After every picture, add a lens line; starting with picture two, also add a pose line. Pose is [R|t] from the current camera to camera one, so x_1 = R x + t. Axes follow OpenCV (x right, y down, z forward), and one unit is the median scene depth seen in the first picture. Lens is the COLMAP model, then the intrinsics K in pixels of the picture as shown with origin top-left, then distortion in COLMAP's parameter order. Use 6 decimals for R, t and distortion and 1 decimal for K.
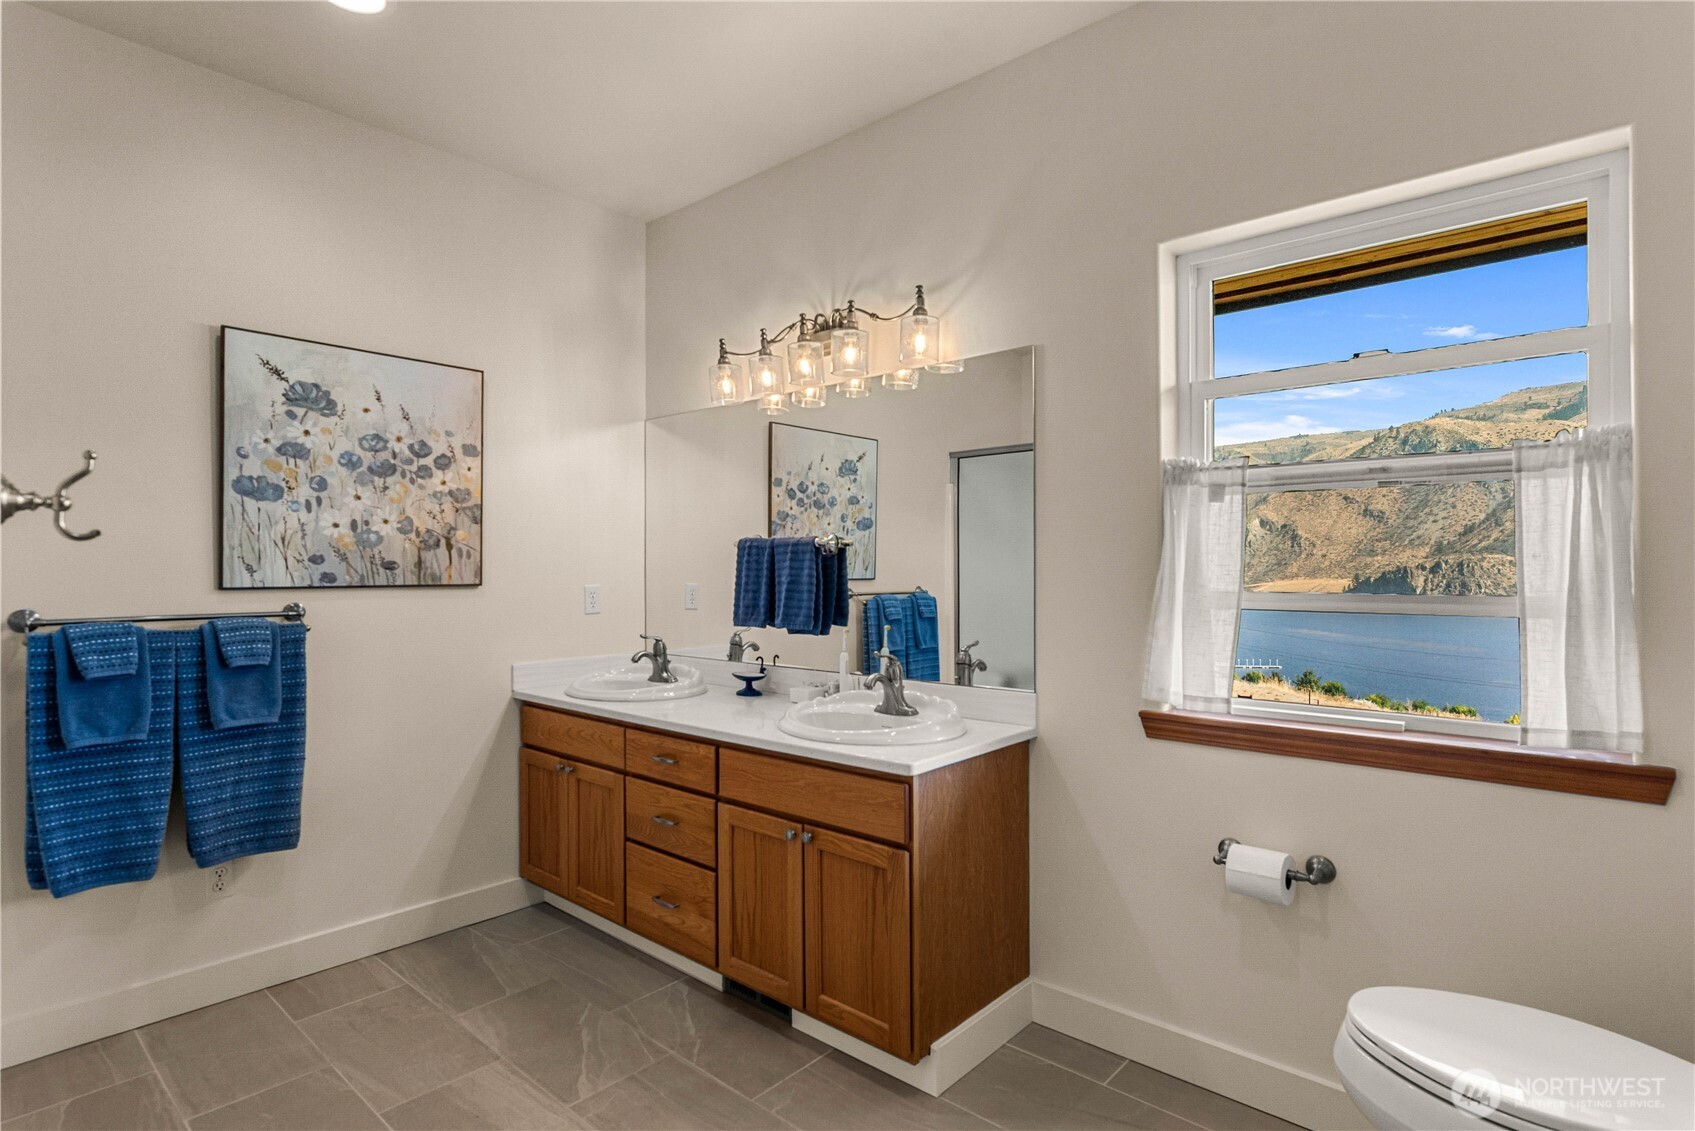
lens RADIAL K [[863.2, 0, 856.8], [0, 863.2, 564.6], [0, 0, 1]] dist [-0.001610, -0.000460]
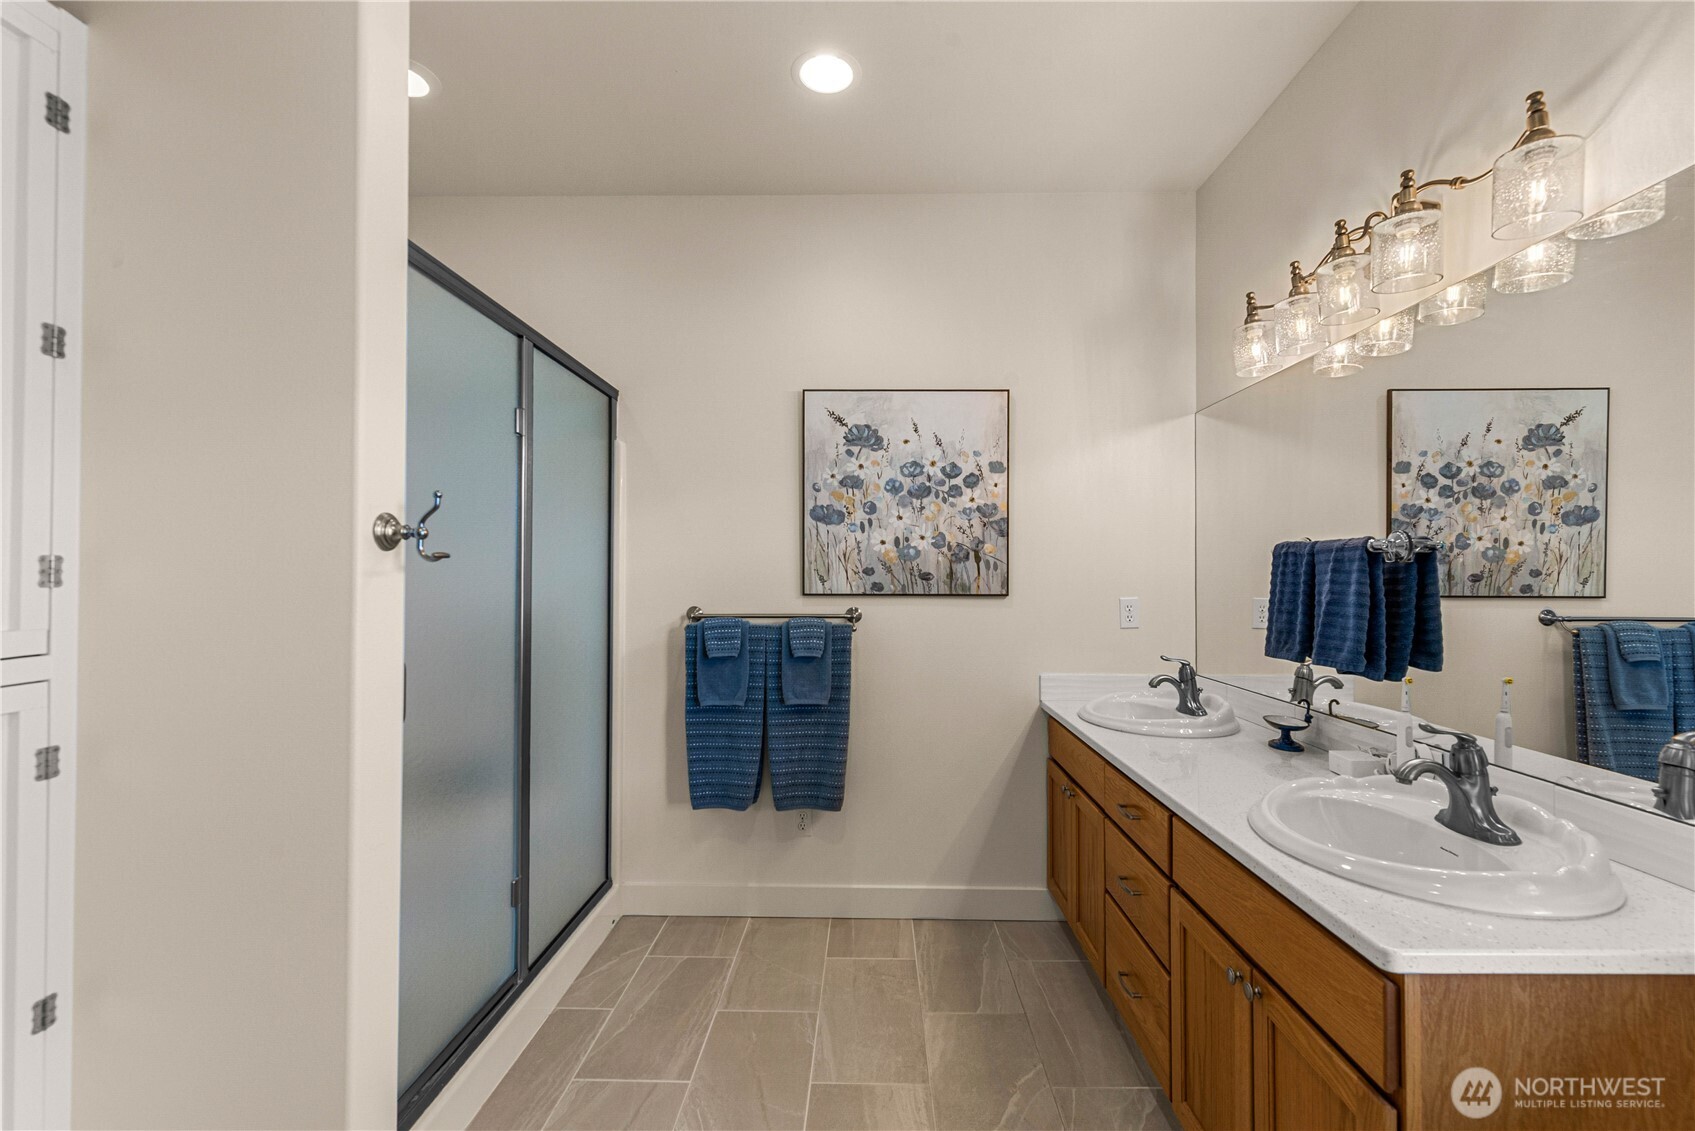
lens RADIAL K [[745.7, 0, 847.5], [0, 745.7, 565.5], [0, 0, 1]] dist [0.000421, -0.000124]
pose [[0.643725, -0.007284, -0.765222, 0.134398], [0.000212, 0.999956, -0.009339, -0.004190], [0.765257, 0.005850, 0.643698, 0.288351]]
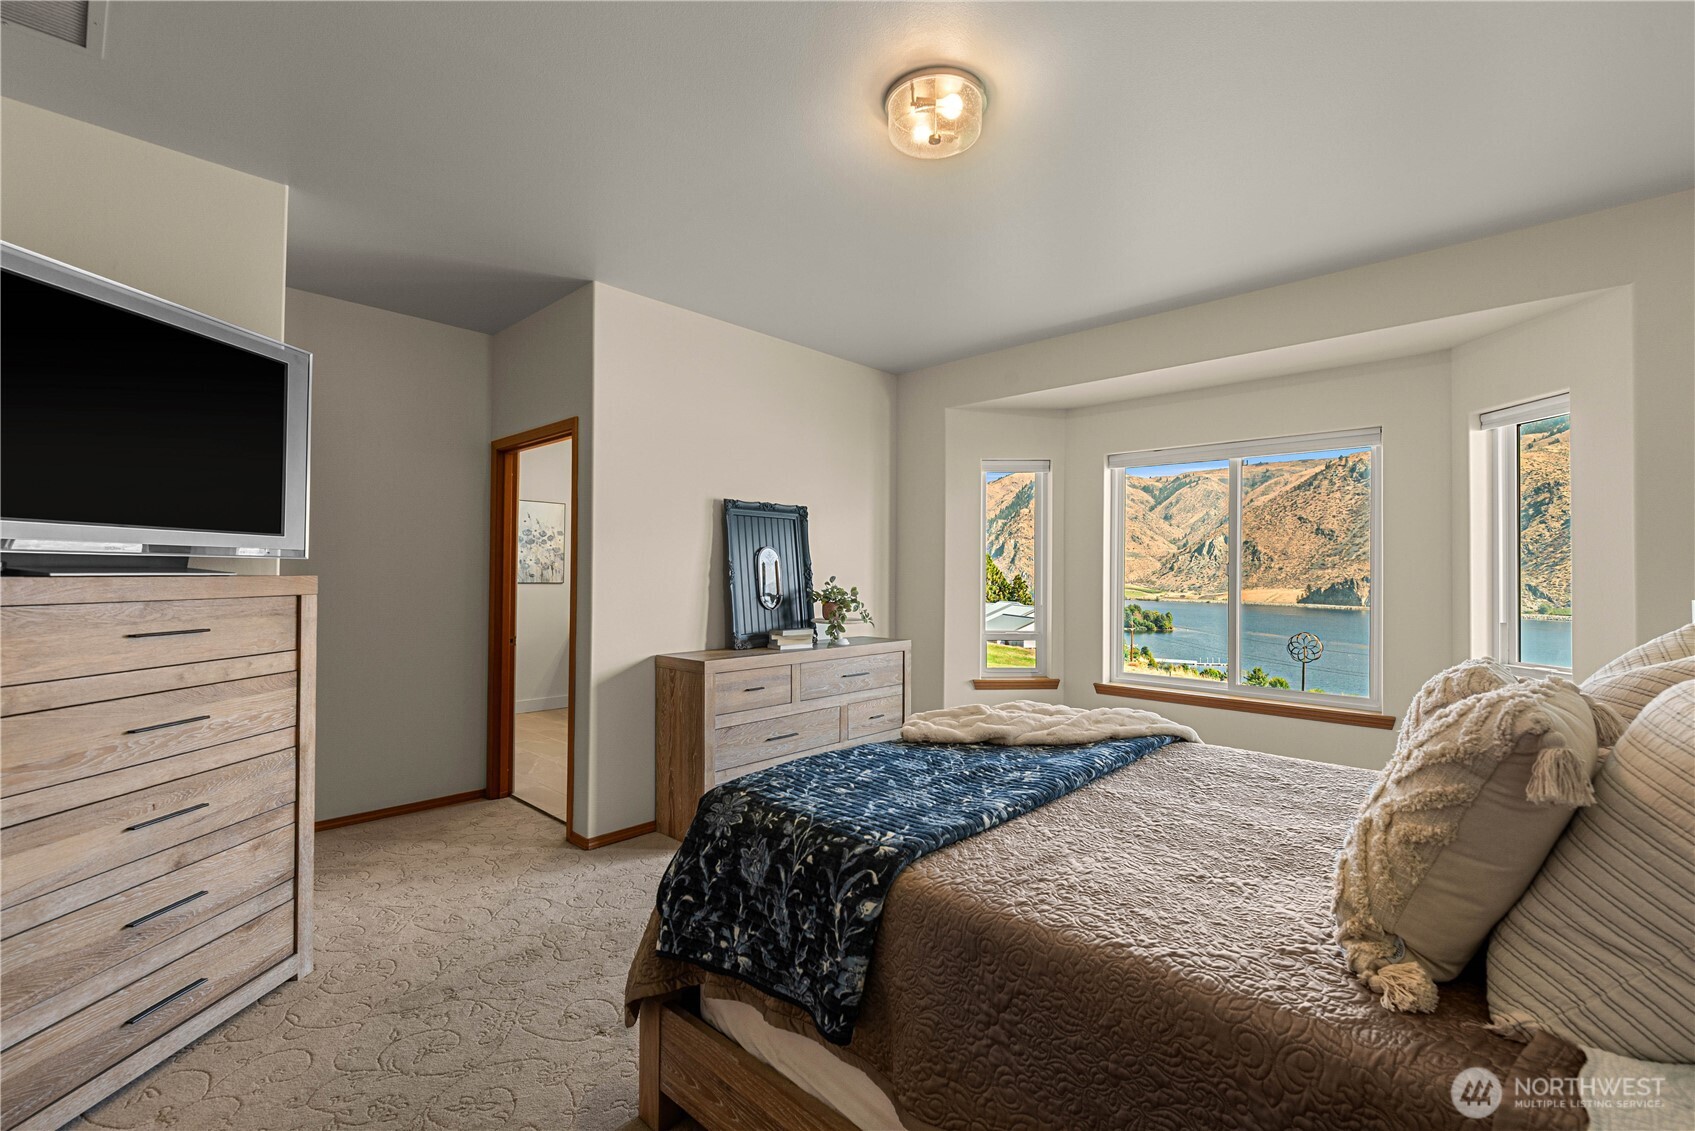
lens RADIAL K [[755.8, 0, 847.5], [0, 755.8, 565.5], [0, 0, 1]] dist [-0.000721, -0.000333]
pose [[0.998961, 0.008478, -0.044769, 0.582903], [-0.008880, 0.999922, -0.008785, -0.019086], [0.044691, 0.009173, 0.998959, -1.383780]]
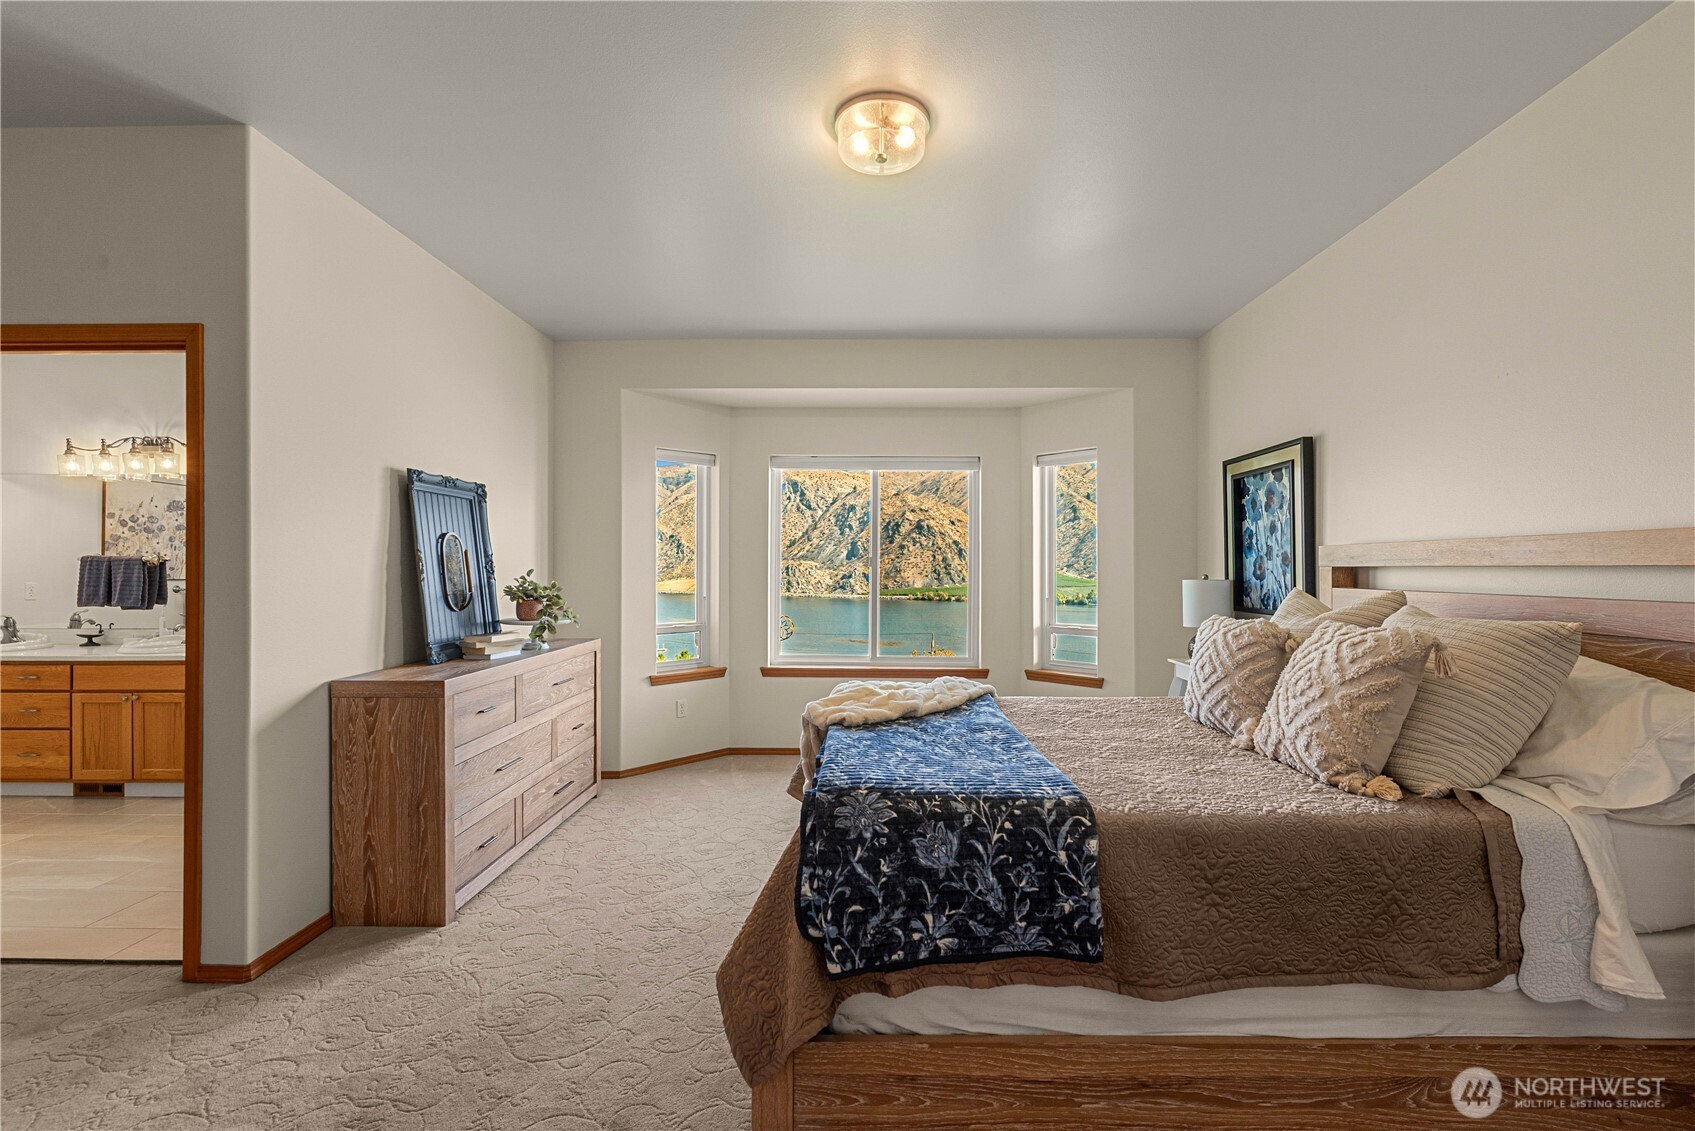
lens RADIAL K [[762.6, 0, 870.5], [0, 762.6, 569.1], [0, 0, 1]] dist [0.000829, -0.000311]
pose [[0.761991, 0.004151, 0.647574, 0.080389], [-0.006156, 0.999981, 0.000833, -0.015388], [-0.647558, -0.004621, 0.762002, -1.235603]]
